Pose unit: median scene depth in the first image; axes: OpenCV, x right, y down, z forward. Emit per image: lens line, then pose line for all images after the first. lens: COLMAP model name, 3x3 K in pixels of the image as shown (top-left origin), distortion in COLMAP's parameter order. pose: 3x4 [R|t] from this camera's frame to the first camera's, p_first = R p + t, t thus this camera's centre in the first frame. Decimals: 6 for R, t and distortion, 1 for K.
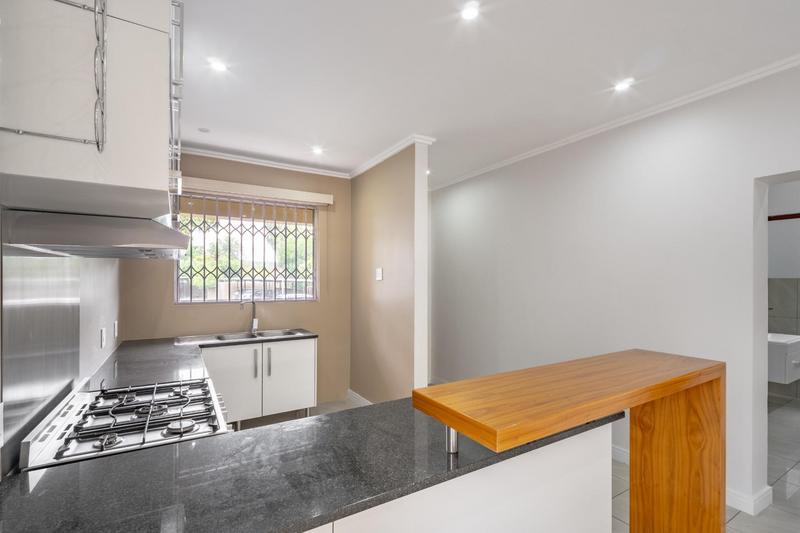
lens RADIAL K [[366.2, 0, 405.1], [0, 366.2, 283.8], [0, 0, 1]] dist [0.000541, -0.002497]
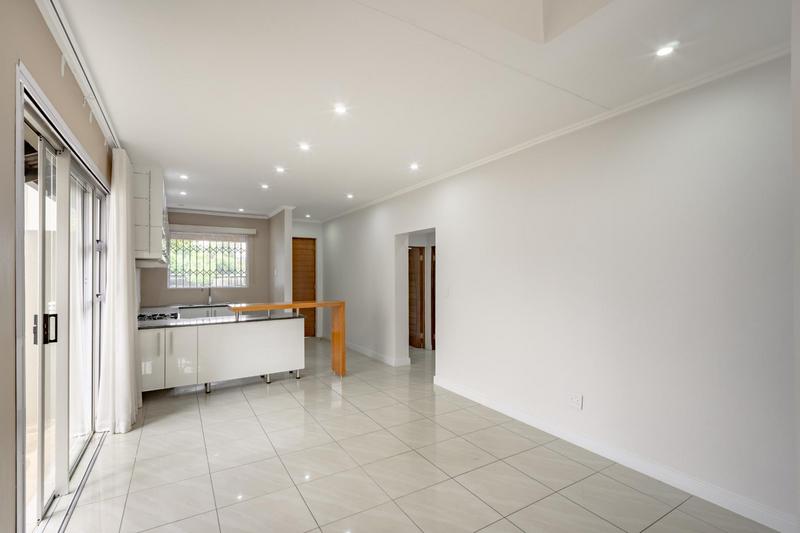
lens RADIAL K [[366.2, 0, 395.0], [0, 366.2, 275.2], [0, 0, 1]] dist [0.000541, -0.002497]
pose [[0.999932, -0.011057, 0.003770, 0.484383], [0.011098, 0.999879, -0.010946, 0.011066], [-0.003648, 0.010987, 0.999933, -0.807322]]
